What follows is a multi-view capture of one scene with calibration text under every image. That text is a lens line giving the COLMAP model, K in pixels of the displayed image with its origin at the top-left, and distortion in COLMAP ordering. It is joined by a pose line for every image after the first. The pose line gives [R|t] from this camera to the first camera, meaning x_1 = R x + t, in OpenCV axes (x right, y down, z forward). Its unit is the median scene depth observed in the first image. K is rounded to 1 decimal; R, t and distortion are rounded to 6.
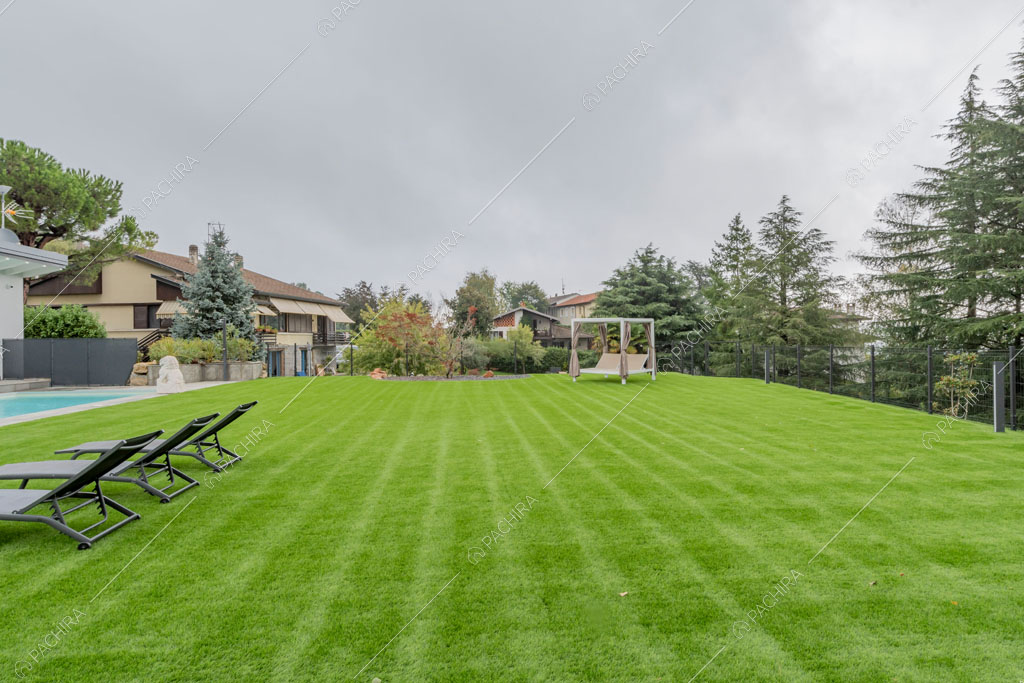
lens RADIAL K [[597.2, 0, 512.0], [0, 597.2, 341.5], [0, 0, 1]] dist [-0.000552, -0.000142]
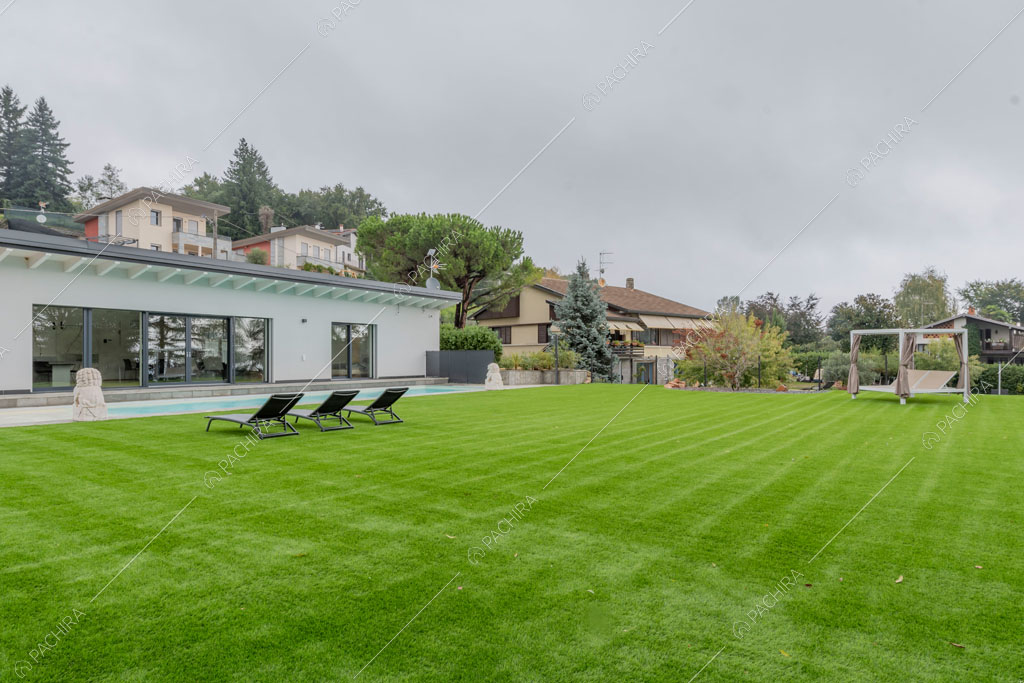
lens RADIAL K [[597.2, 0, 512.0], [0, 597.2, 341.5], [0, 0, 1]] dist [-0.000552, -0.000142]
pose [[0.773143, -0.006781, -0.634195, 0.163317], [-0.007512, 0.999775, -0.019847, 0.000515], [0.634187, 0.020109, 0.772918, -0.023925]]
